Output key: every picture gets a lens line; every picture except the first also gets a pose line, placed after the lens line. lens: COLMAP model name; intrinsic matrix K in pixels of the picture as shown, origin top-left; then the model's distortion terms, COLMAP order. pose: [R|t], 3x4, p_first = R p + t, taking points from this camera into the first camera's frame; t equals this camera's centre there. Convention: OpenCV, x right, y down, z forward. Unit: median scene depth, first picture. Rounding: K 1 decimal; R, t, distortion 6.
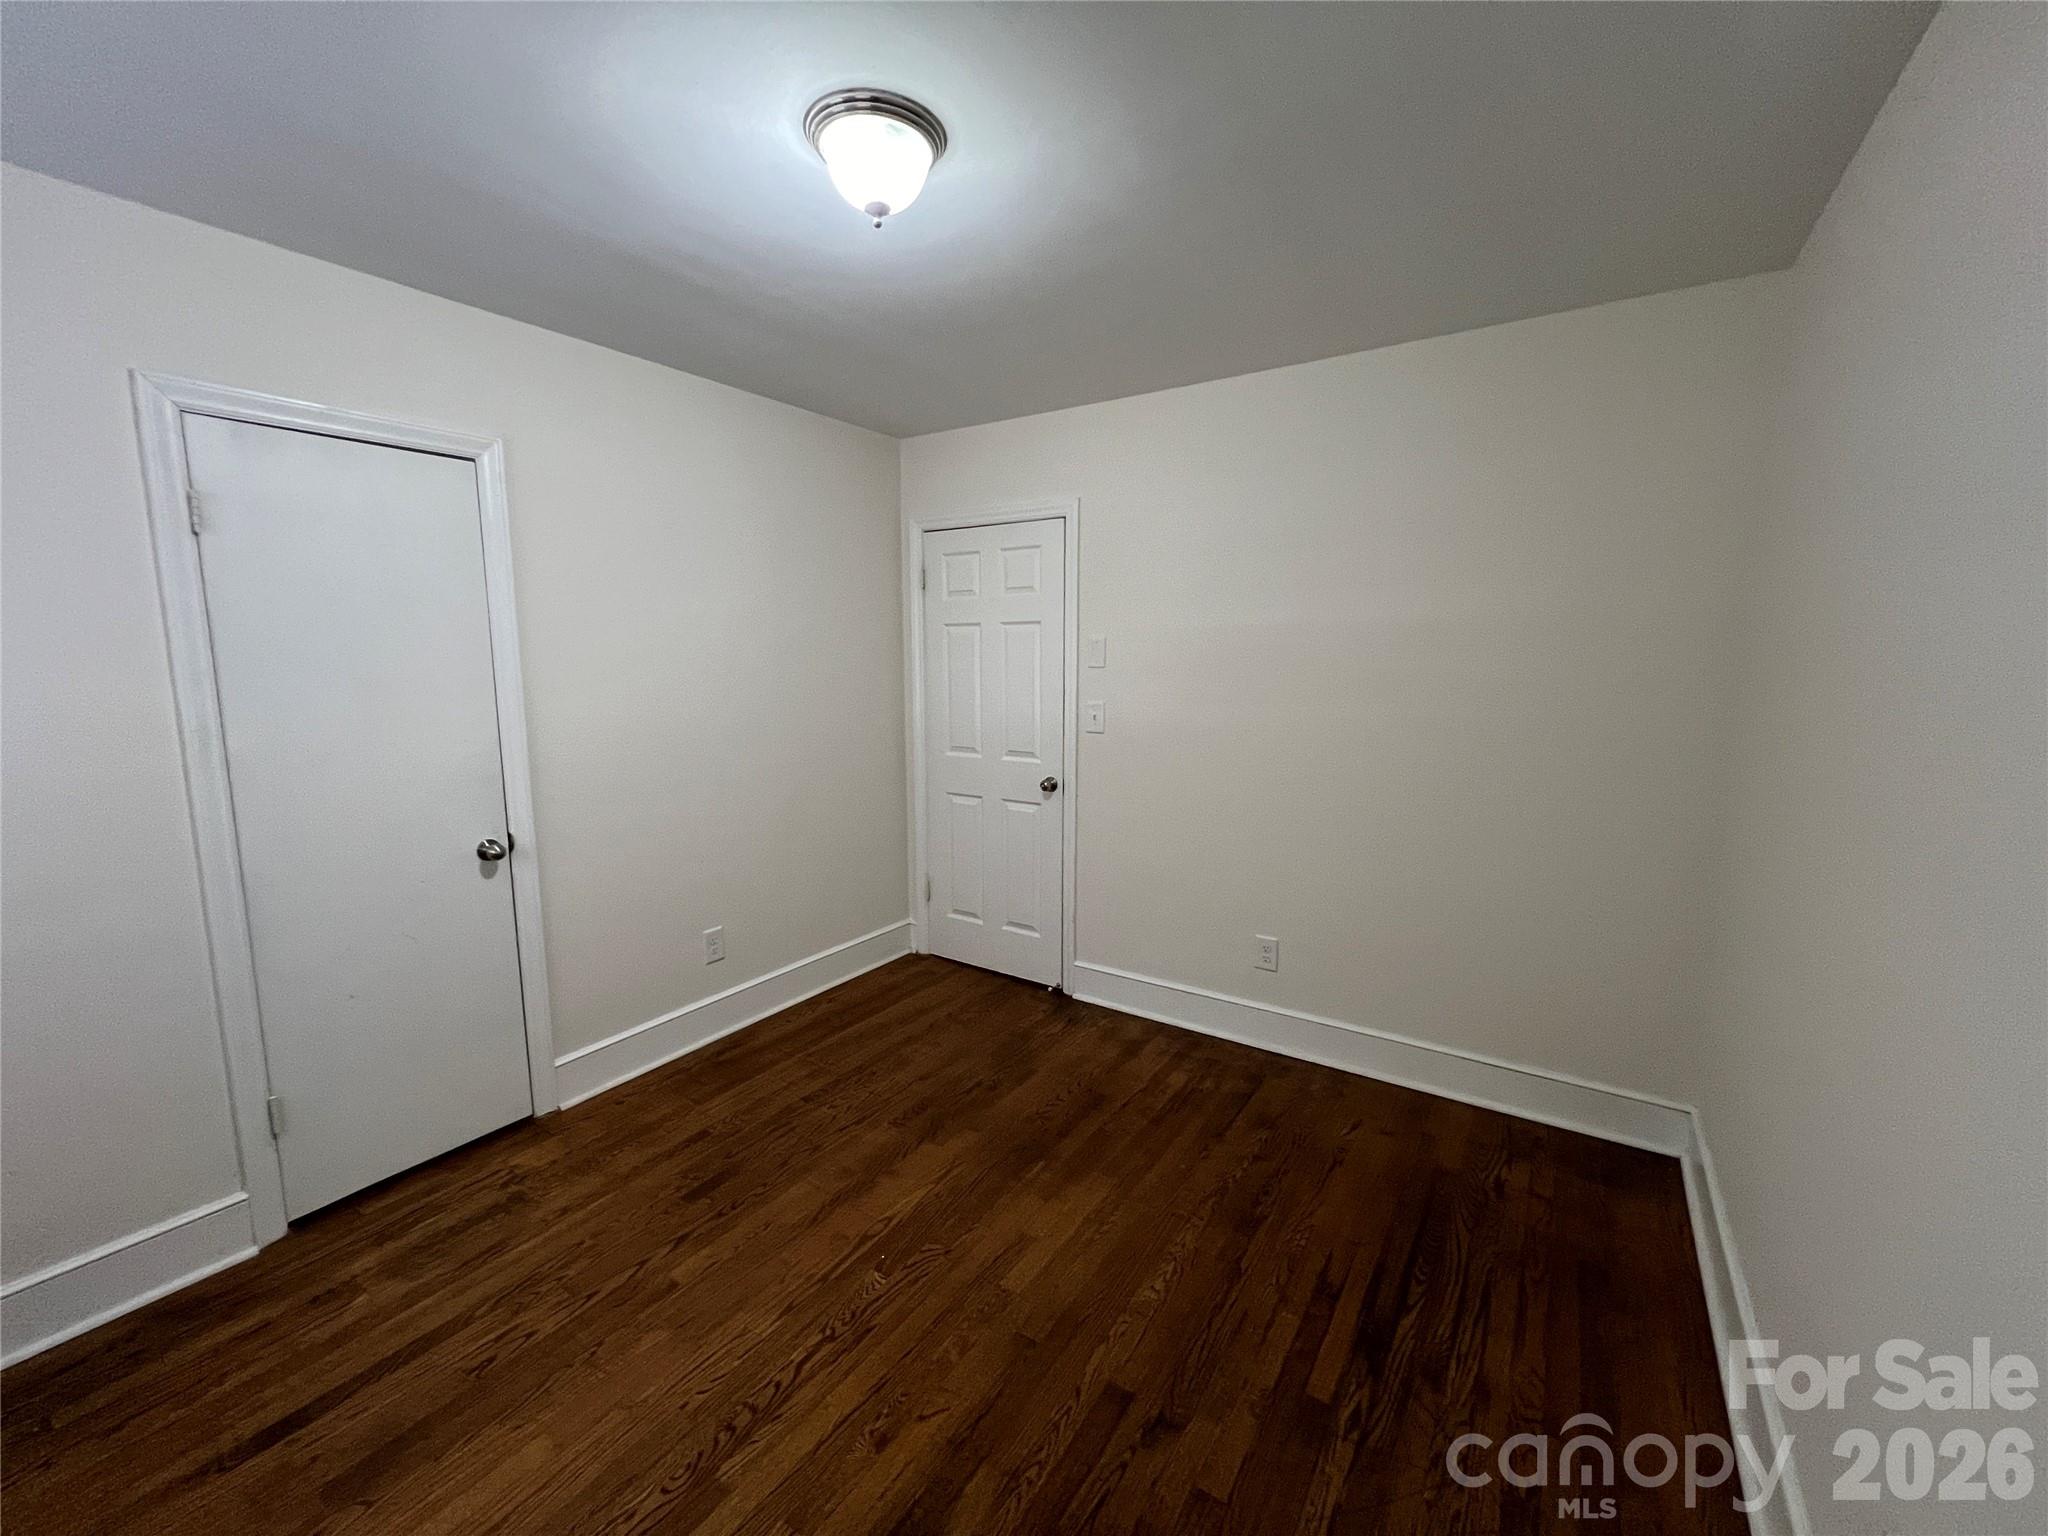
lens RADIAL K [[821.8, 0, 1021.5], [0, 821.8, 765.1], [0, 0, 1]] dist [-0.002825, 0.000334]
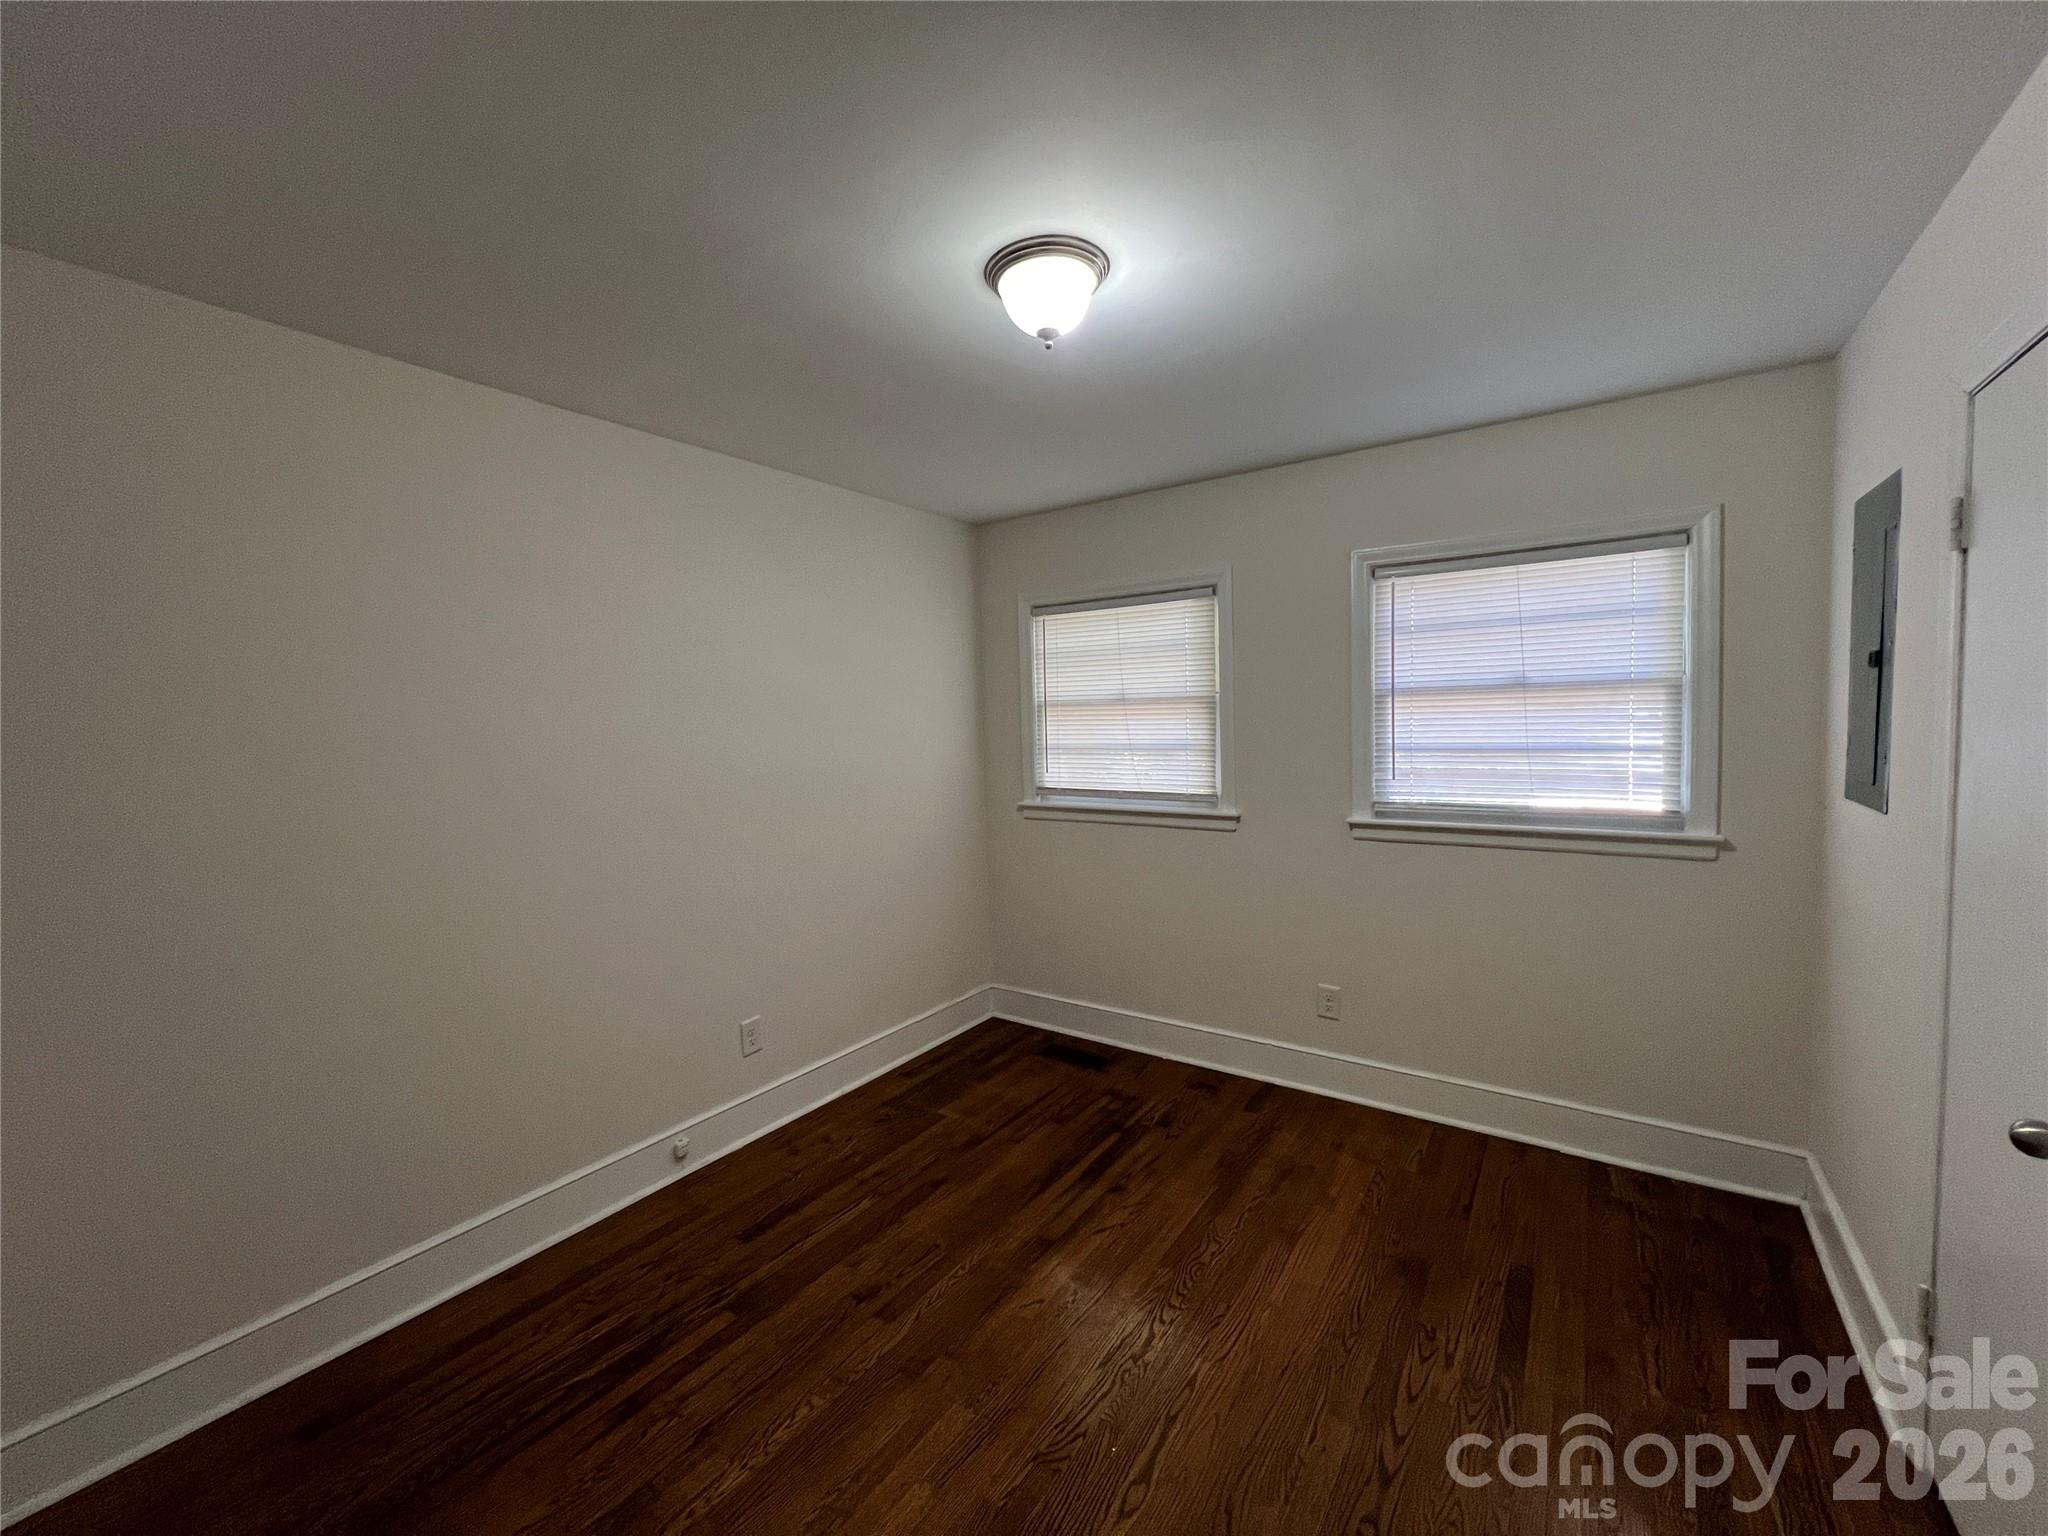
lens RADIAL K [[821.8, 0, 1021.5], [0, 821.8, 765.1], [0, 0, 1]] dist [-0.002825, 0.000334]
pose [[-0.999509, 0.026327, 0.016990, -0.122366], [0.029108, 0.980870, 0.192477, -0.271454], [-0.011598, 0.192877, -0.981154, 1.903099]]
